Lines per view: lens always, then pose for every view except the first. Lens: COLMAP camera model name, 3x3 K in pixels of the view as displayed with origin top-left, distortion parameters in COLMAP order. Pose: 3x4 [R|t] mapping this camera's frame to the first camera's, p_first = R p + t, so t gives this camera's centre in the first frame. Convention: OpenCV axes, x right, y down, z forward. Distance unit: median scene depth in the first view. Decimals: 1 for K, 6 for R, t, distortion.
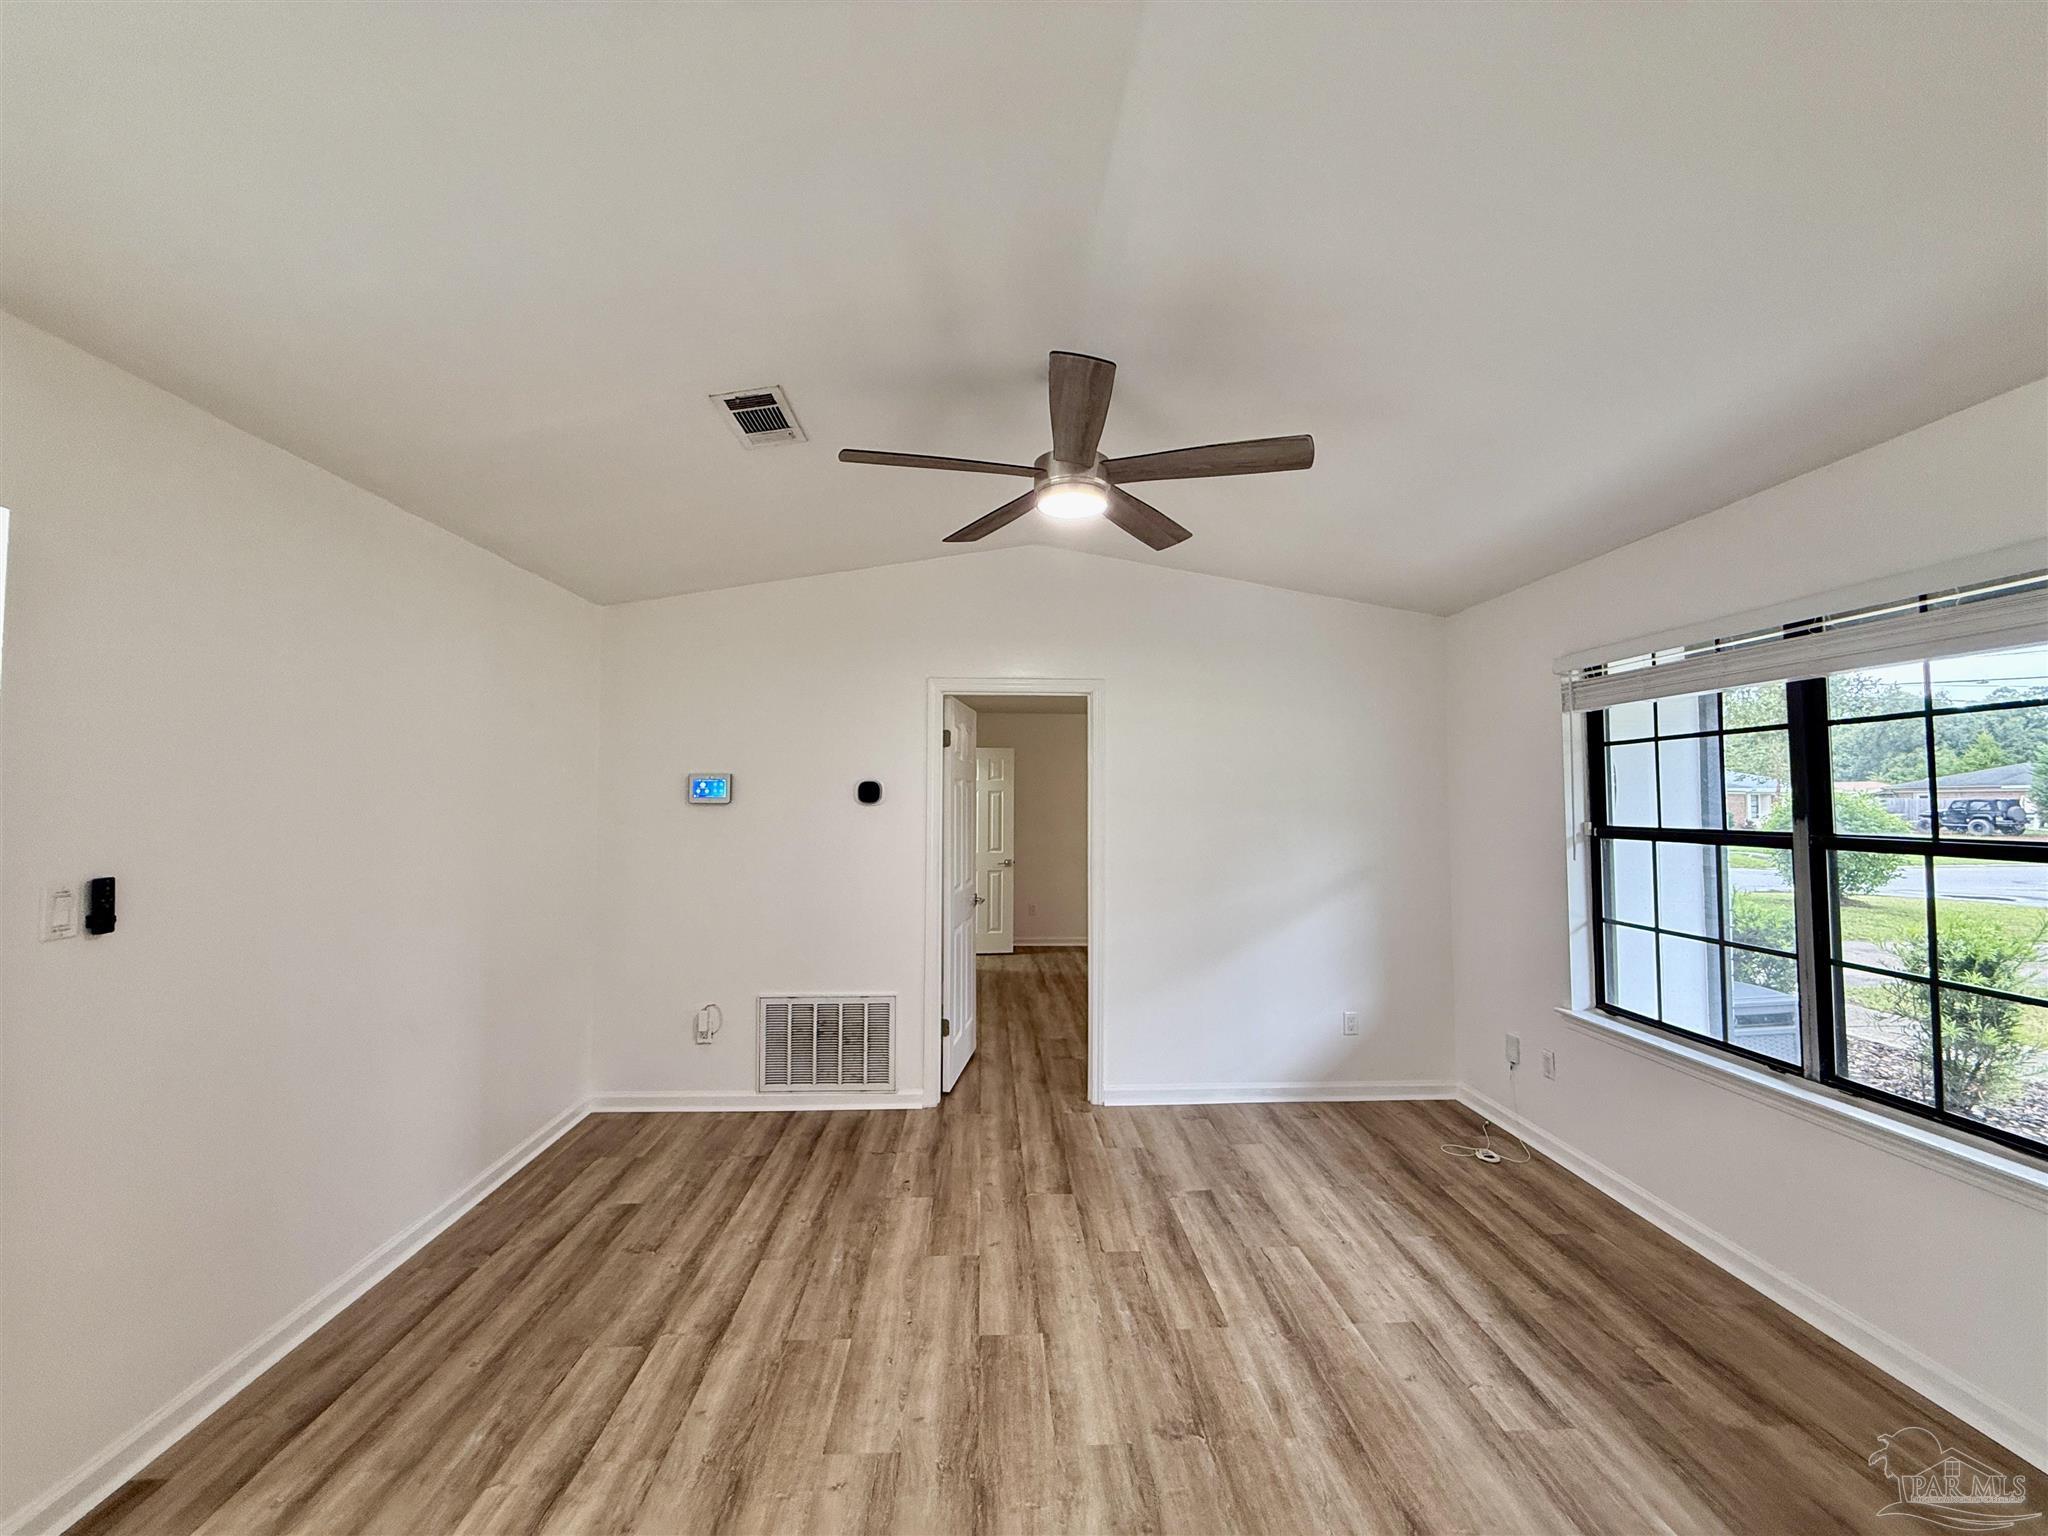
lens RADIAL K [[817.6, 0, 1021.7], [0, 817.6, 768.7], [0, 0, 1]] dist [0.001098, 0.000405]
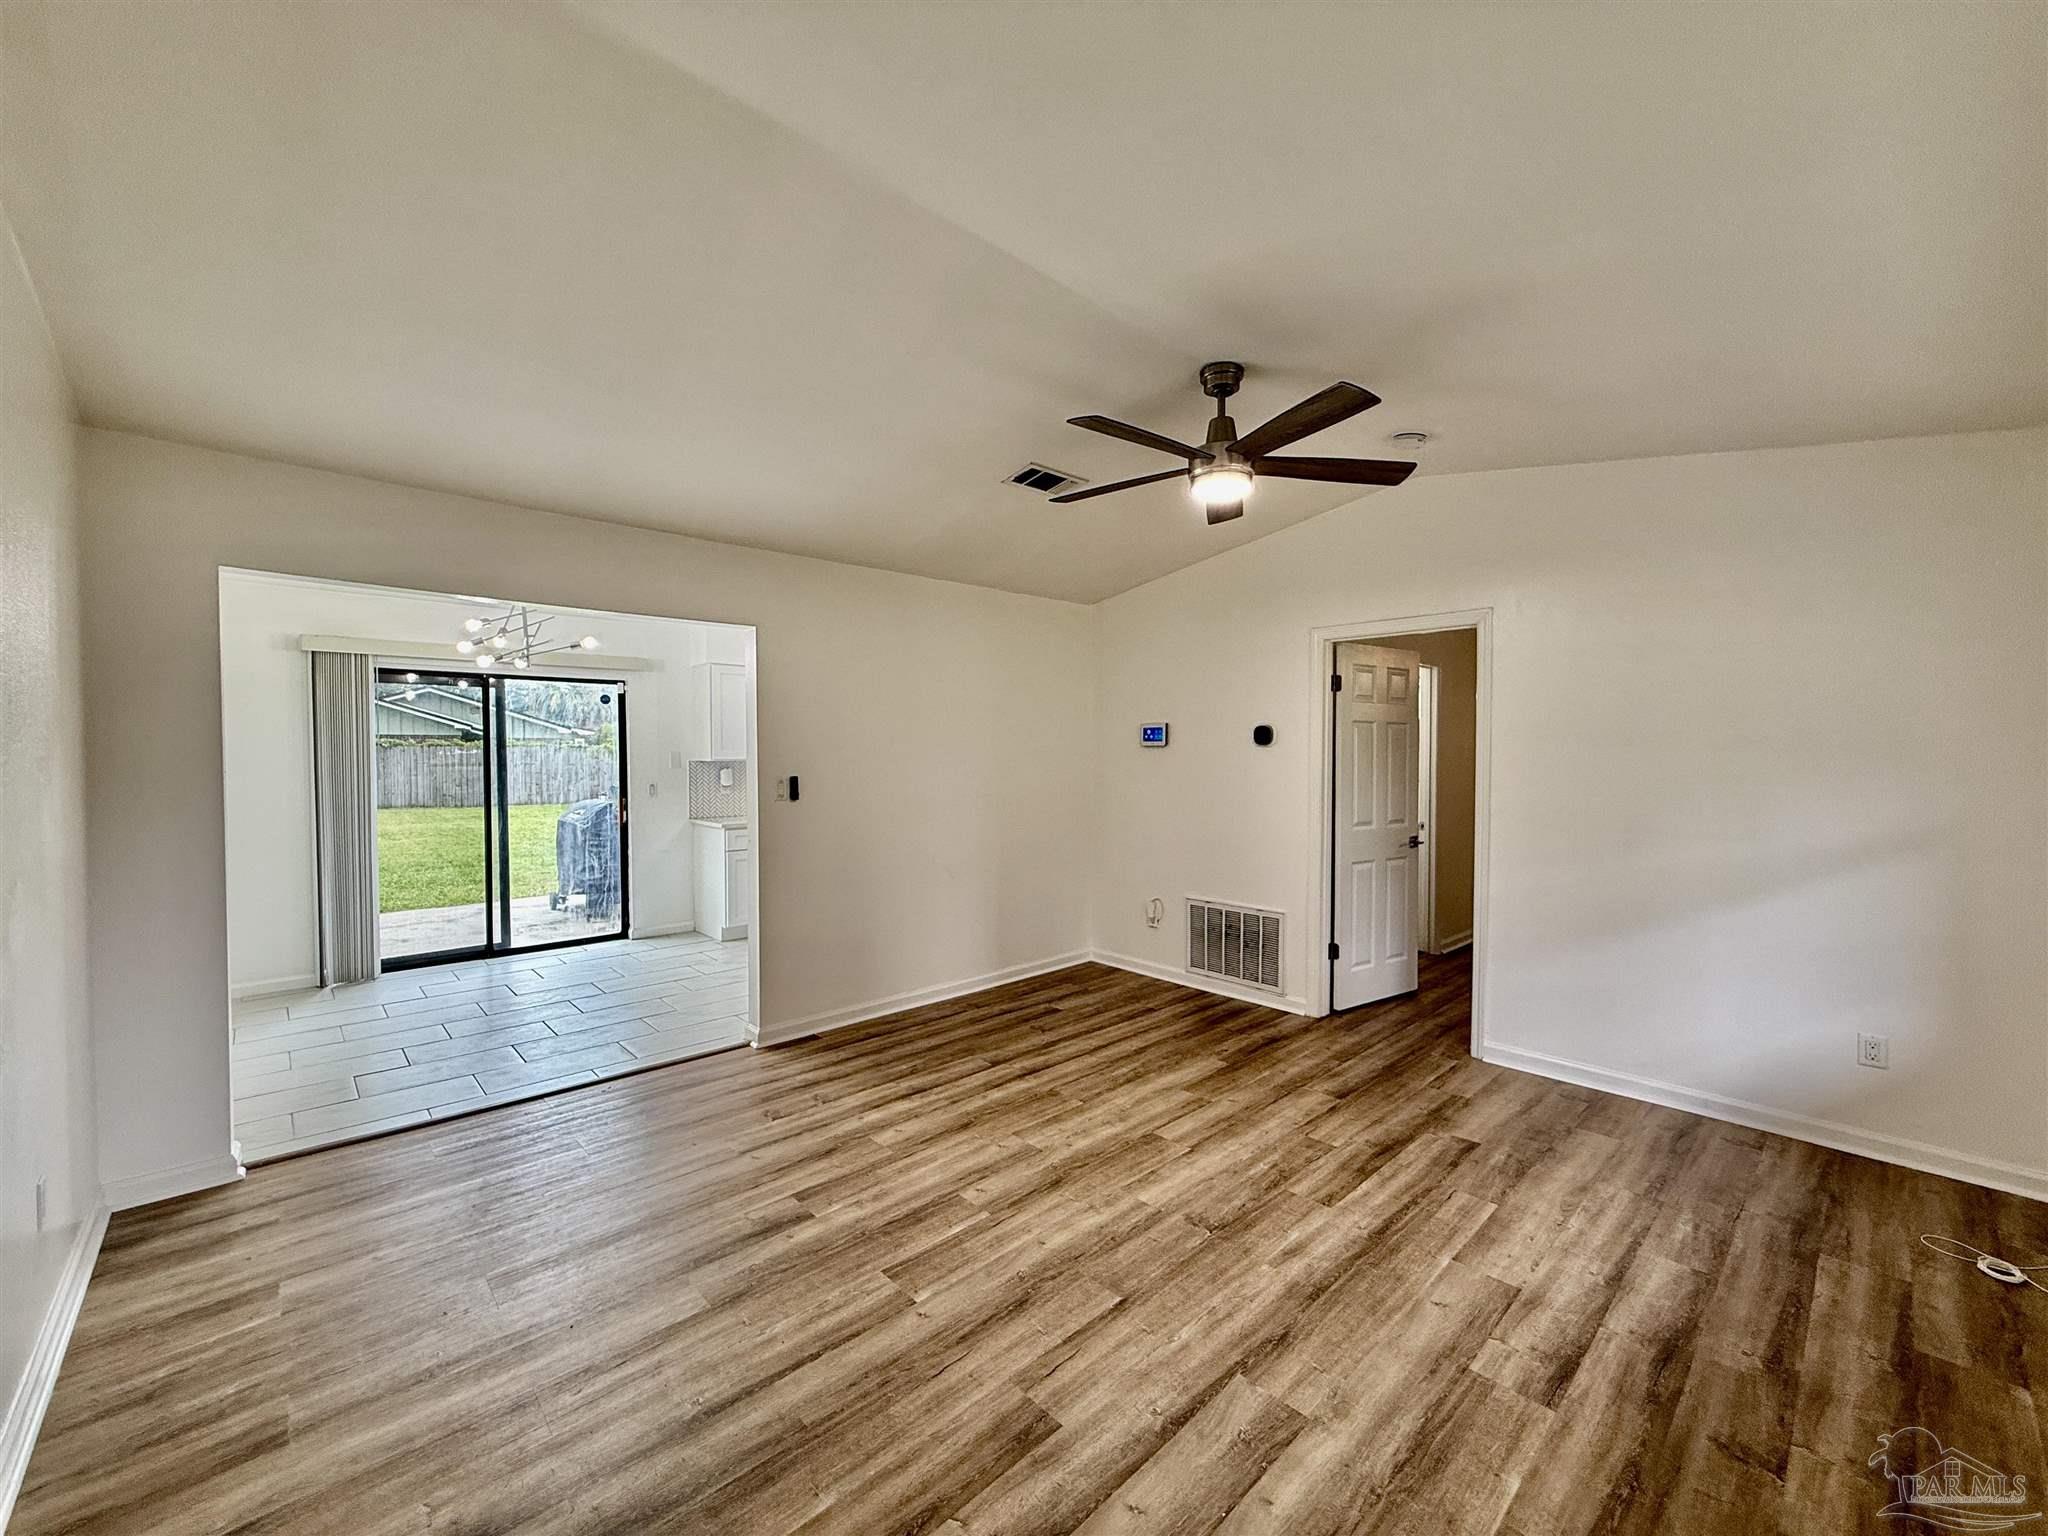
lens RADIAL K [[847.7, 0, 1024.0], [0, 847.7, 768.0], [0, 0, 1]] dist [0.000902, 0.000261]
pose [[0.629738, 0.009715, -0.776747, 0.705834], [0.037480, 0.998377, 0.042873, 0.016627], [0.775903, -0.056111, 0.628352, -0.010951]]
